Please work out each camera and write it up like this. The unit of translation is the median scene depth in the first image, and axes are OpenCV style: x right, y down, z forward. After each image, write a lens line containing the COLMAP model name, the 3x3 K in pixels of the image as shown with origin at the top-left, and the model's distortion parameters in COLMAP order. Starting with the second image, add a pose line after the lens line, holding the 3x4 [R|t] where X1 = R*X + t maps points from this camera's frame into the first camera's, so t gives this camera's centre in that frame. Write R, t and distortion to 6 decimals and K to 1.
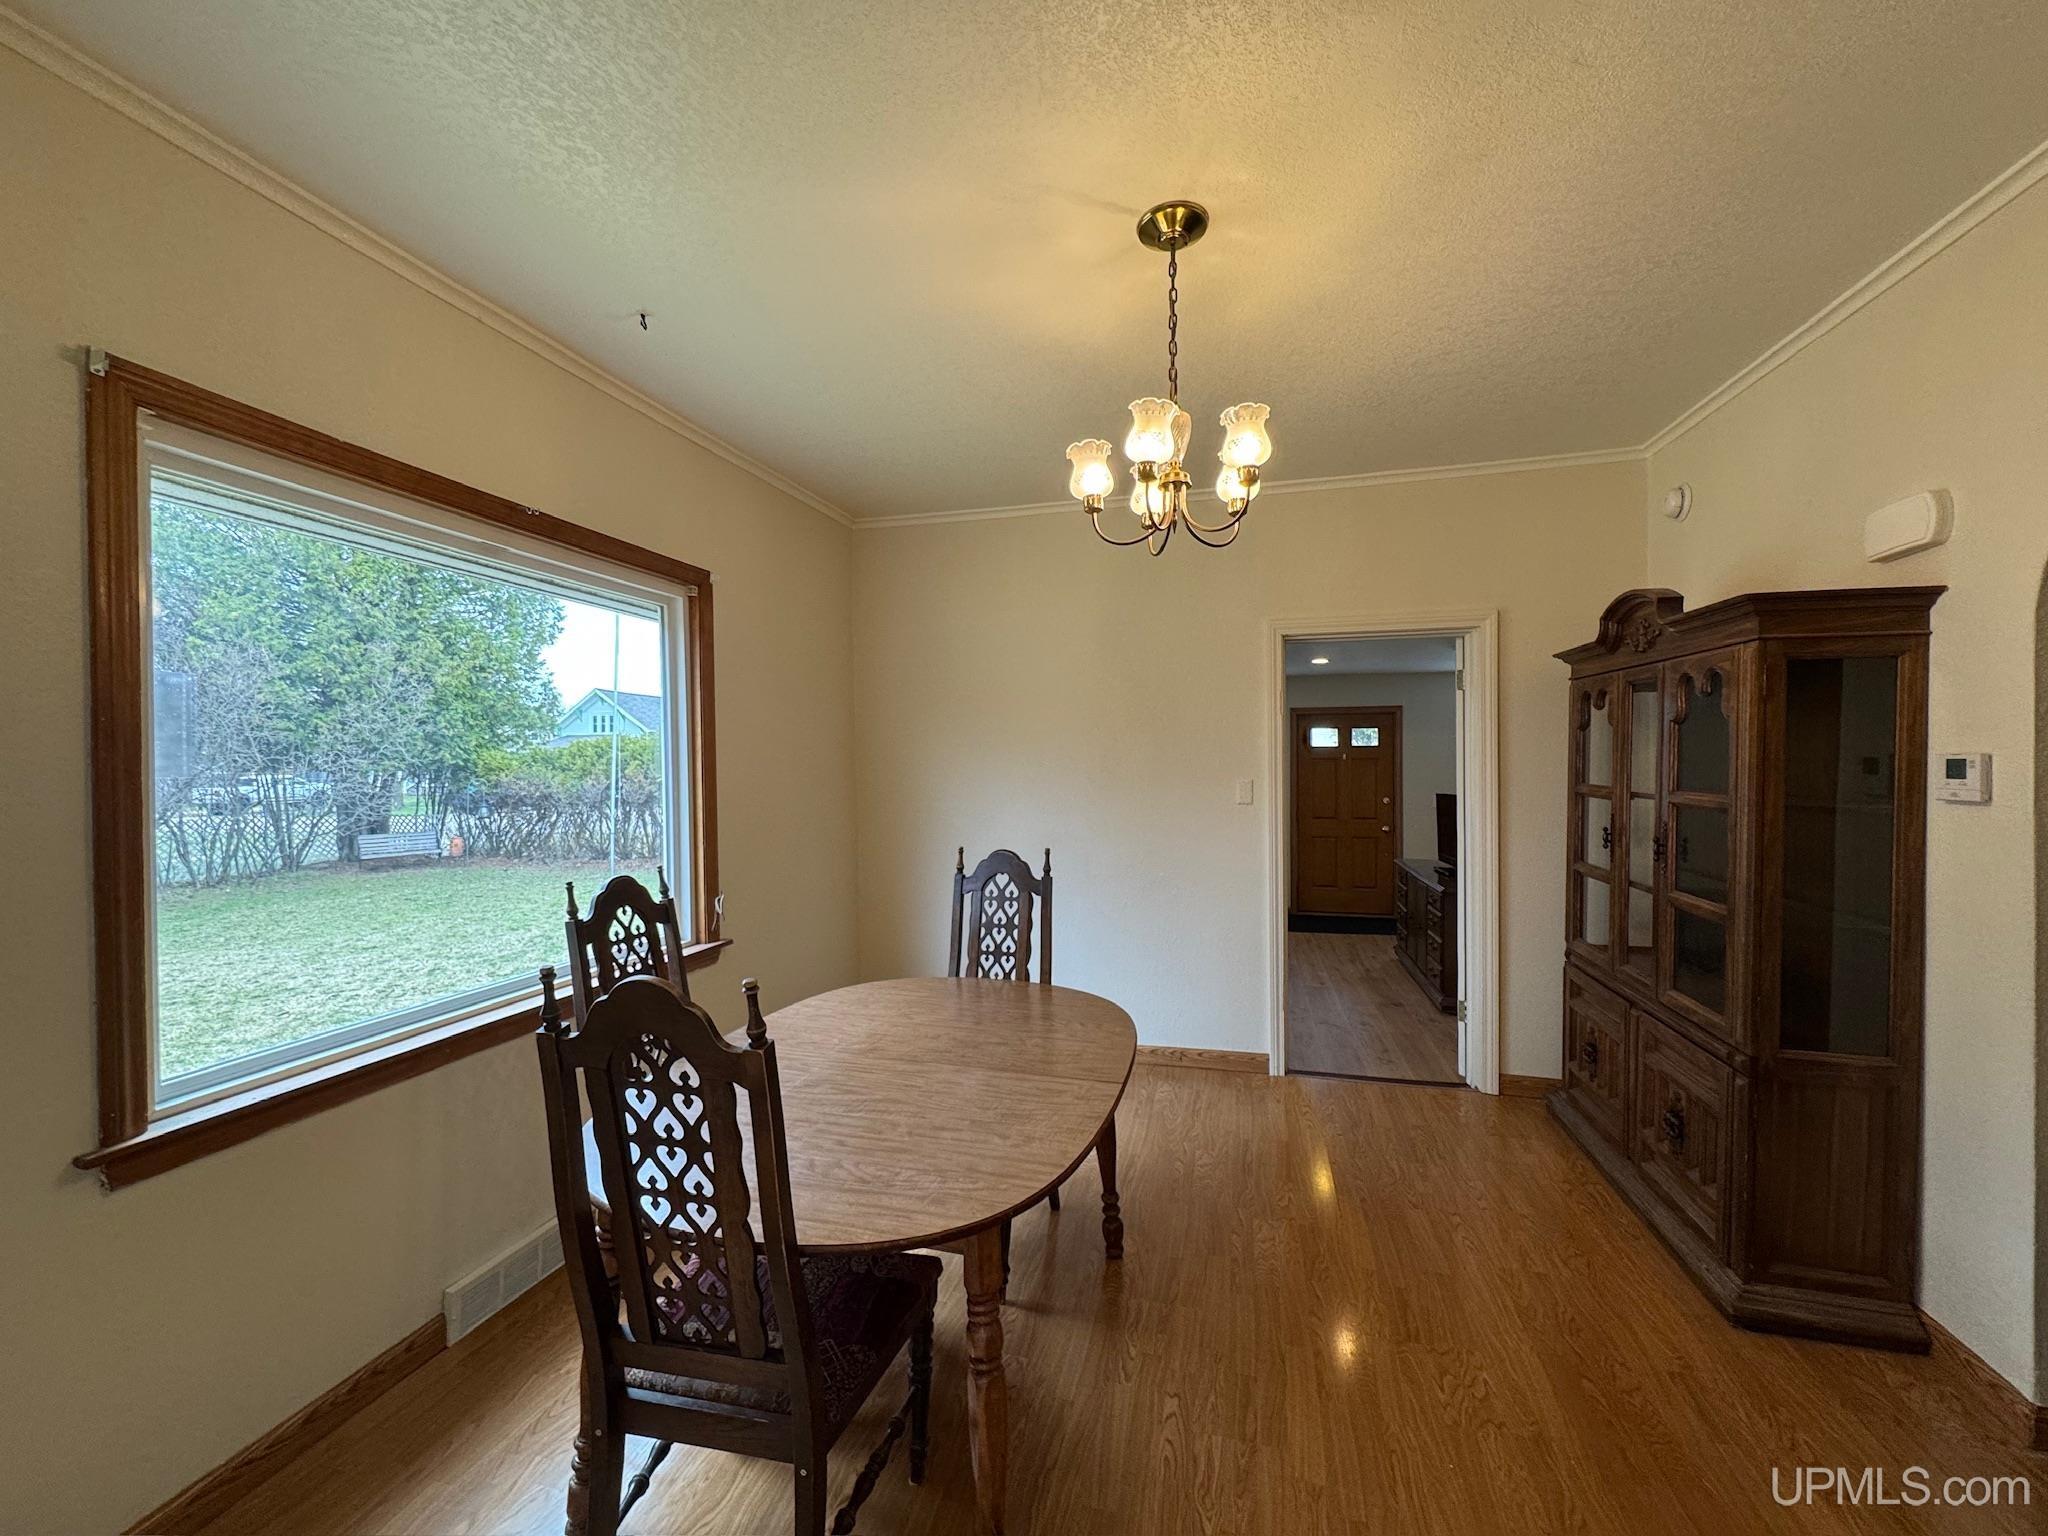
lens RADIAL K [[816.4, 0, 1024.0], [0, 816.4, 768.0], [0, 0, 1]] dist [-0.003466, -0.000333]
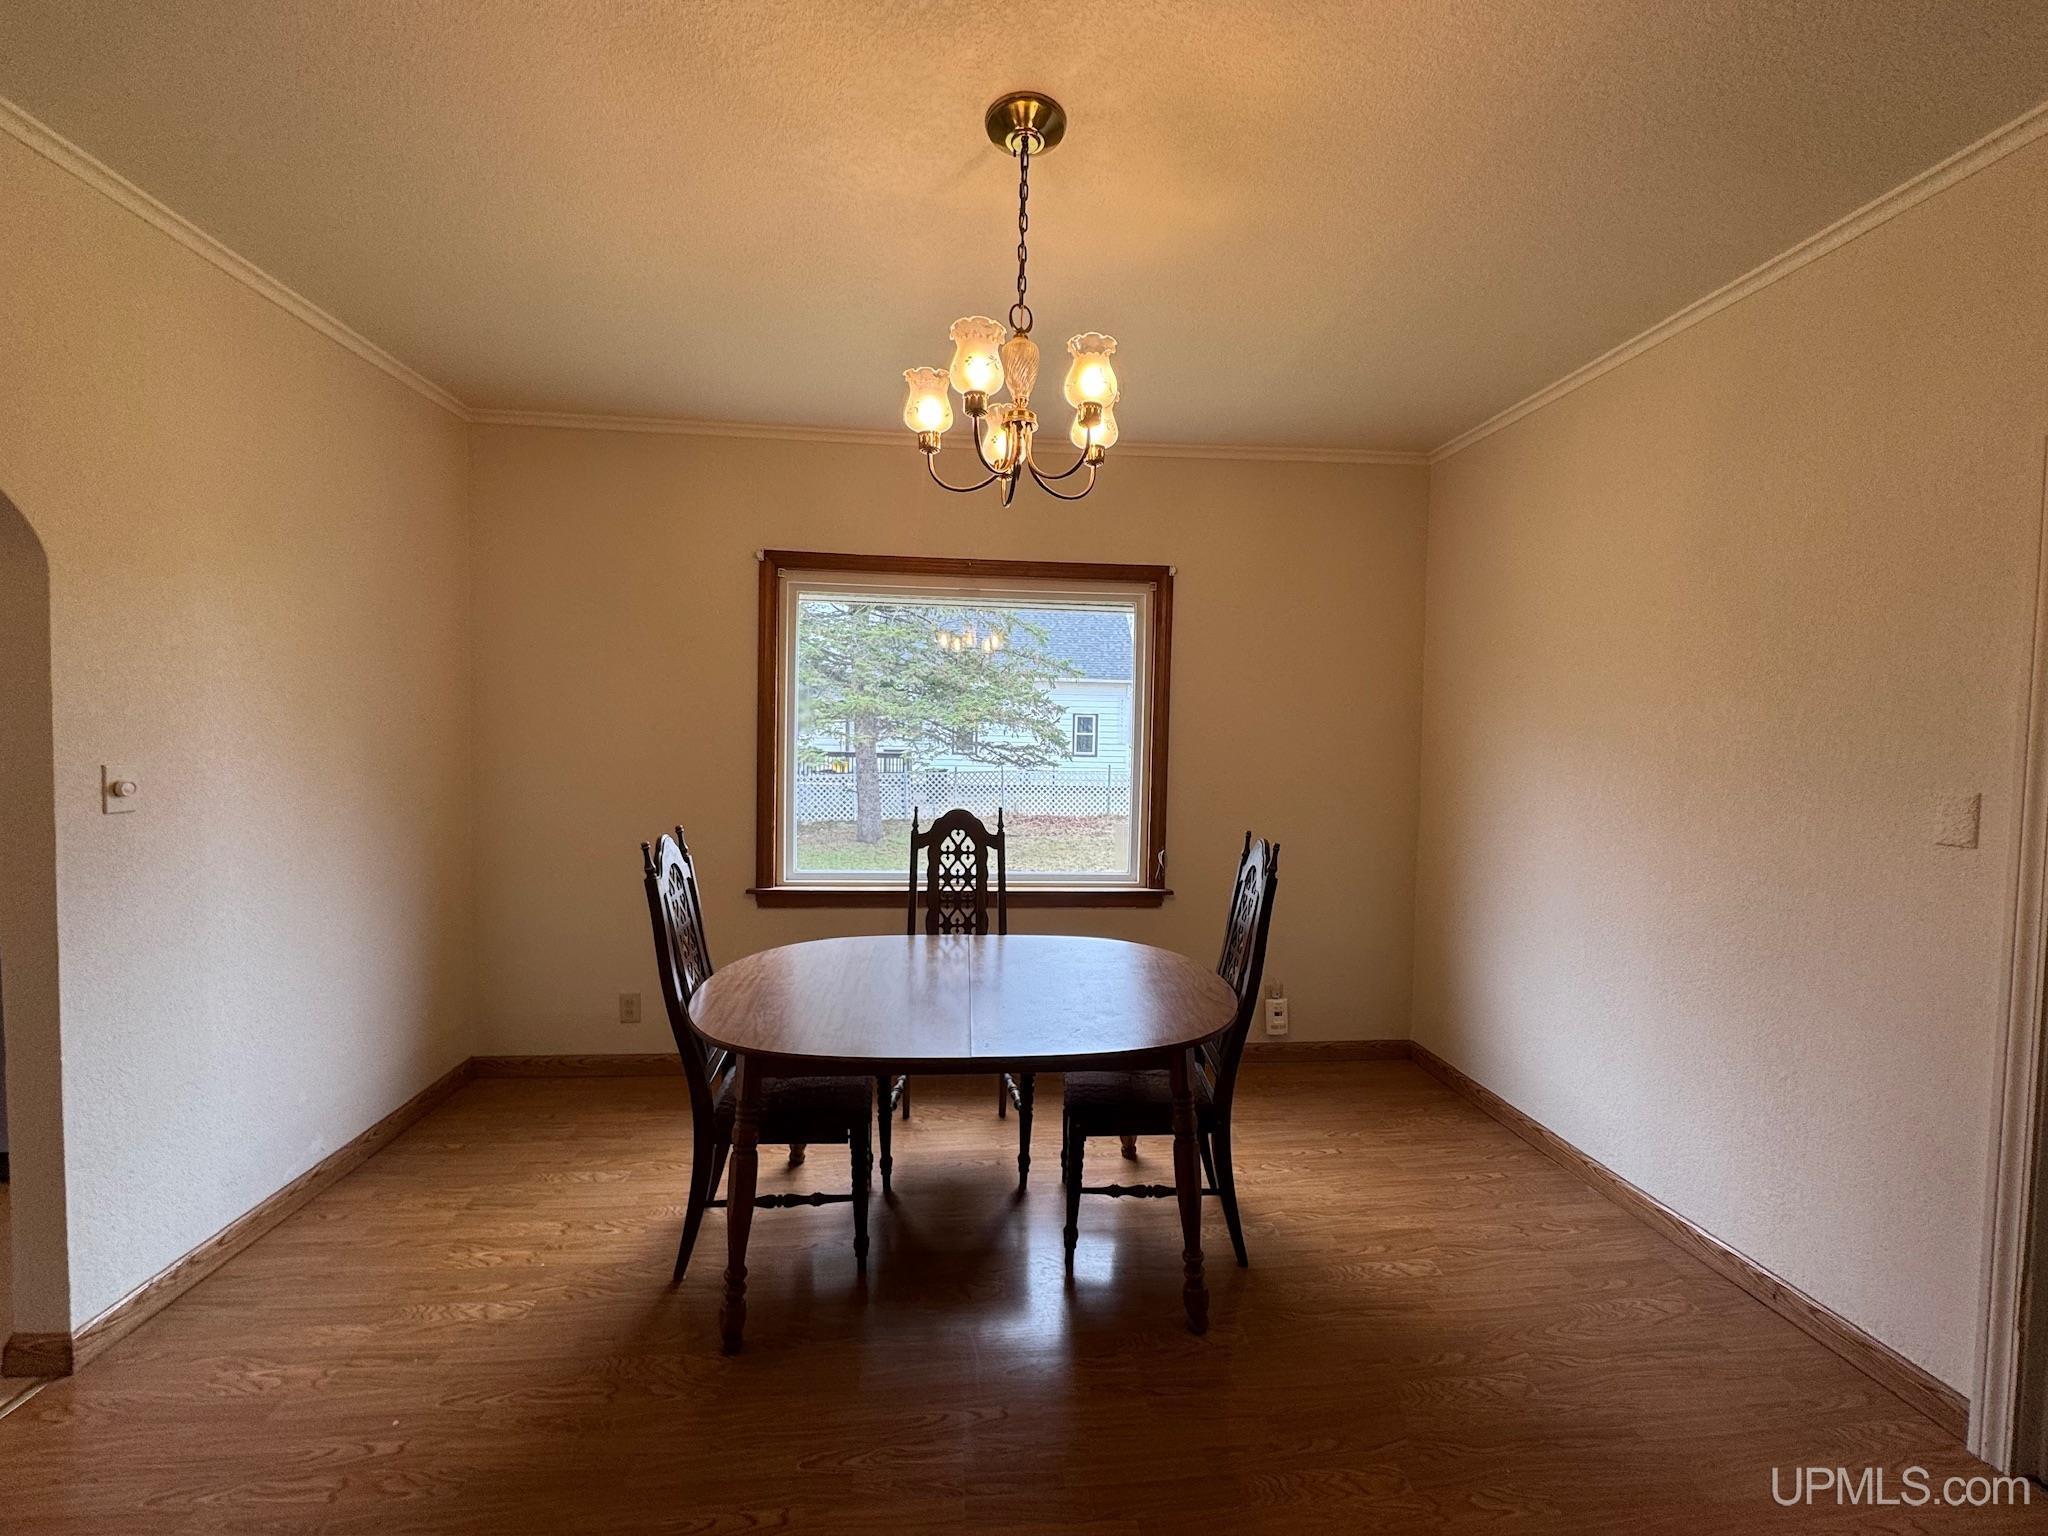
lens RADIAL K [[825.4, 0, 1022.0], [0, 825.4, 760.6], [0, 0, 1]] dist [-0.001563, -0.000063]
pose [[0.337972, 0.043742, -0.940139, 1.055000], [-0.025603, 0.998977, 0.037275, -0.011963], [0.940808, 0.011472, 0.338746, 0.696964]]
